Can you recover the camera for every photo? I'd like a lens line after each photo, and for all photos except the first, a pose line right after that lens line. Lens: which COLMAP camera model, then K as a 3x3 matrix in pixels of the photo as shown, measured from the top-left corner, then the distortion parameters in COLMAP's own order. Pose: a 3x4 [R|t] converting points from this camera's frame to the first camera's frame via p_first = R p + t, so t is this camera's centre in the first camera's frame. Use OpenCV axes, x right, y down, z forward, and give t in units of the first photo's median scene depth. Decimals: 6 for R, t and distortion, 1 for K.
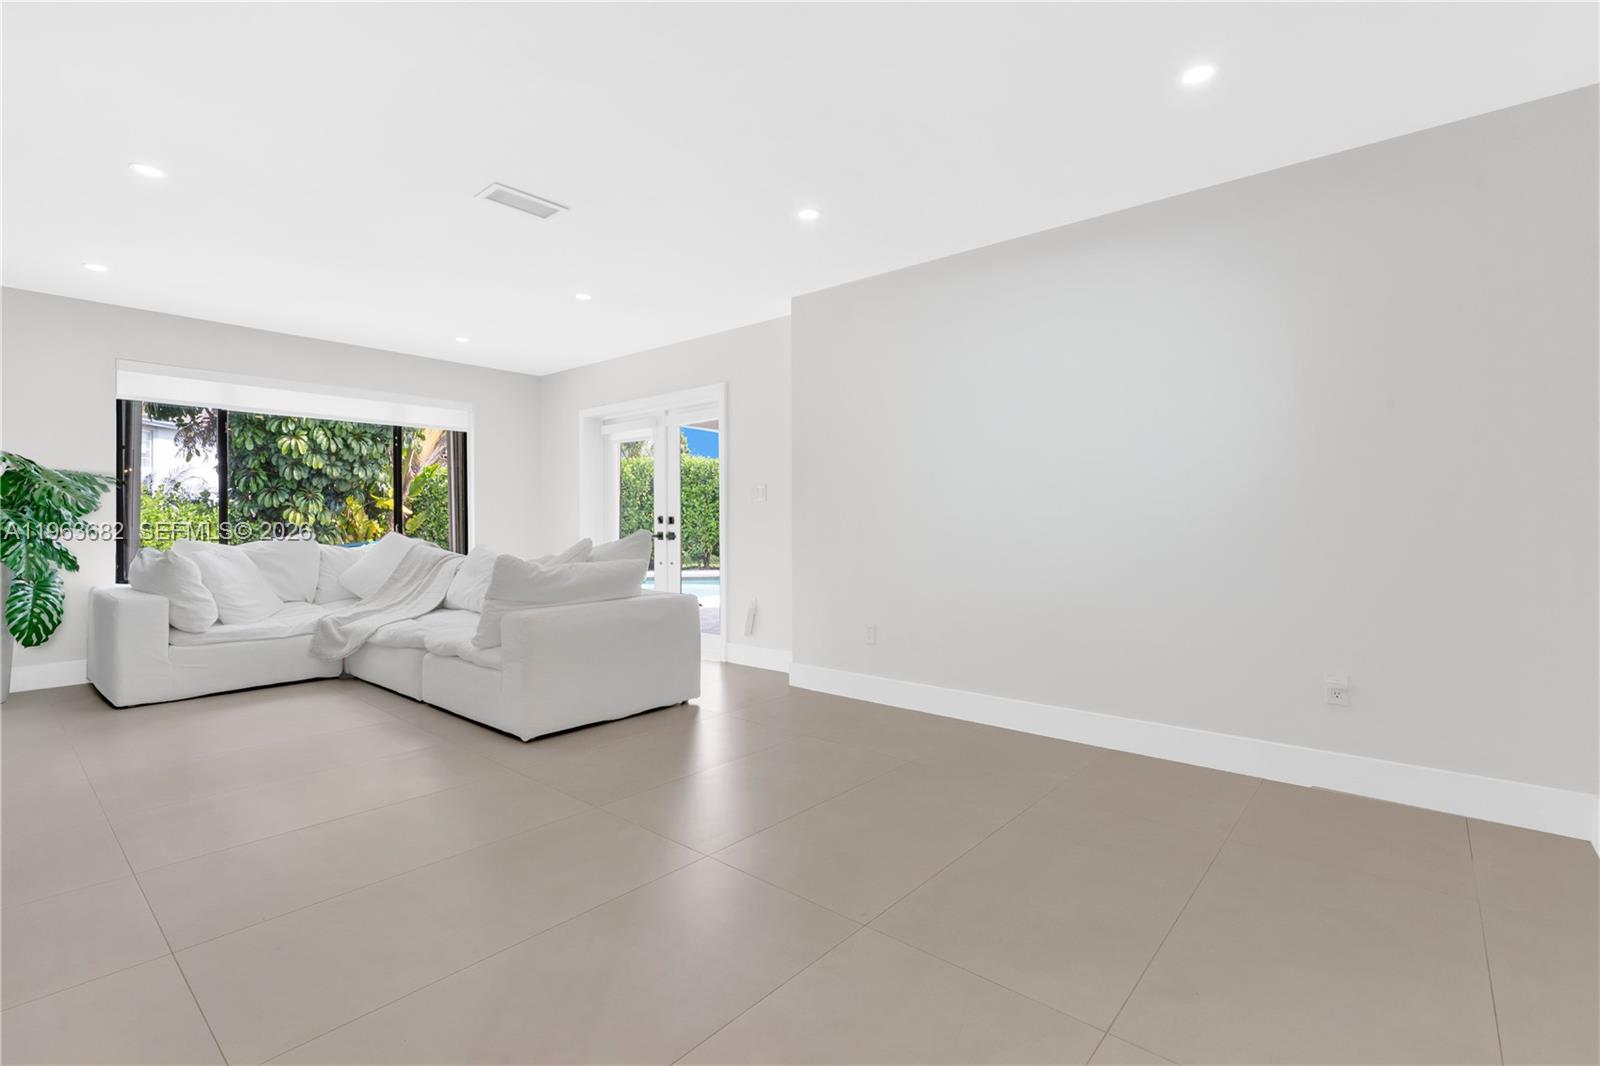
lens RADIAL K [[724.1, 0, 797.1], [0, 724.1, 527.3], [0, 0, 1]] dist [-0.001968, 0.000488]
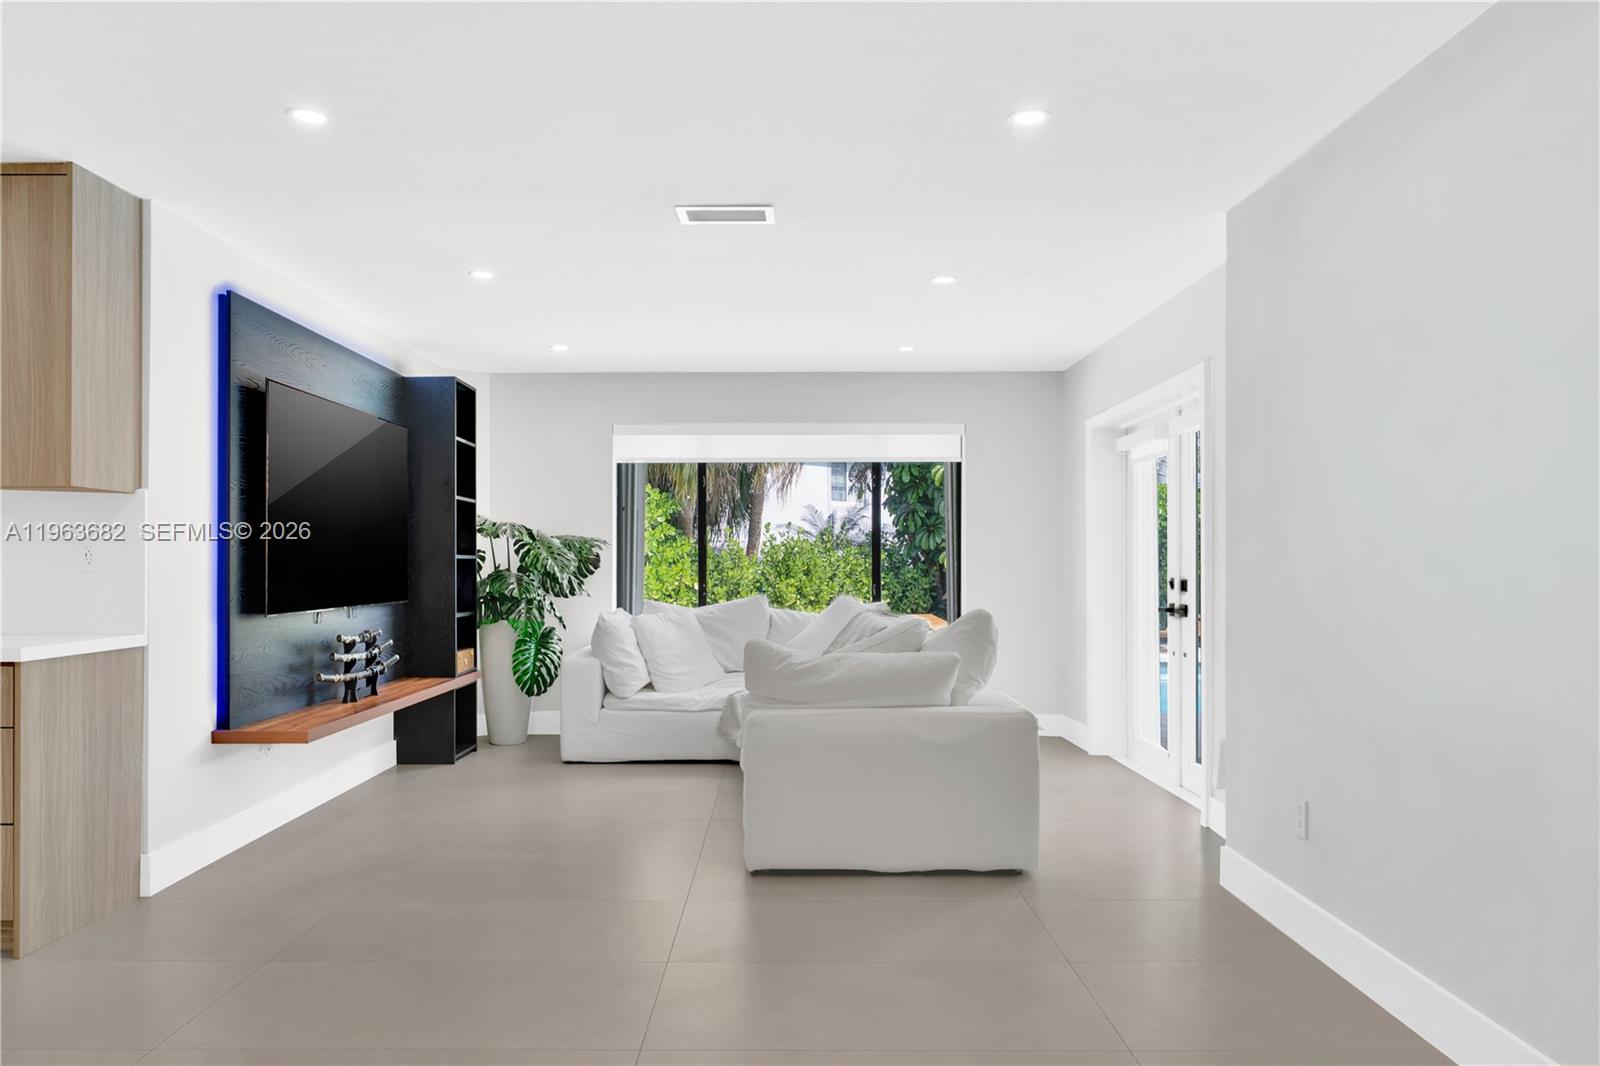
lens RADIAL K [[1119.2, 0, 791.1], [0, 1119.2, 556.4], [0, 0, 1]] dist [0.006312, -0.002663]
pose [[0.643967, -0.002228, -0.765050, 0.492470], [-0.003154, 0.999980, -0.005567, -0.040279], [0.765047, 0.005998, 0.643946, 0.181235]]
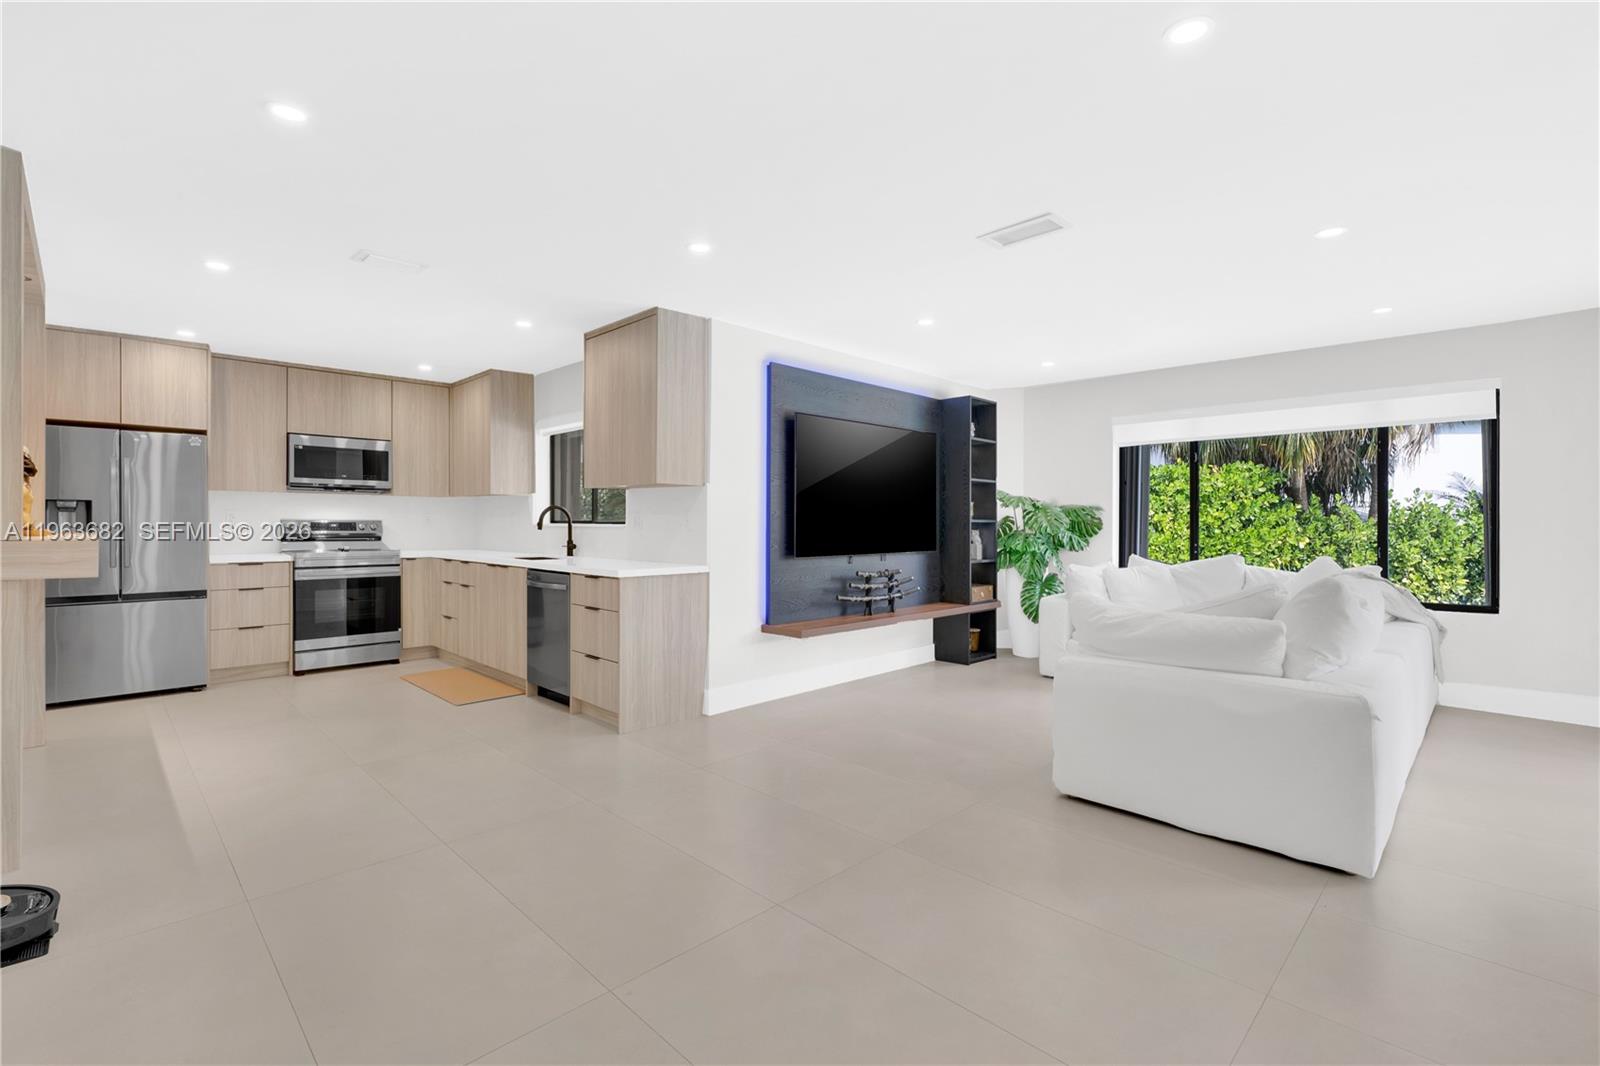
lens RADIAL K [[724.1, 0, 793.4], [0, 724.1, 524.1], [0, 0, 1]] dist [-0.001968, 0.000488]
pose [[-0.097127, 0.002742, -0.995268, 0.474414], [-0.004159, 0.999986, 0.003161, -0.043935], [0.995263, 0.004447, -0.097115, 0.603126]]
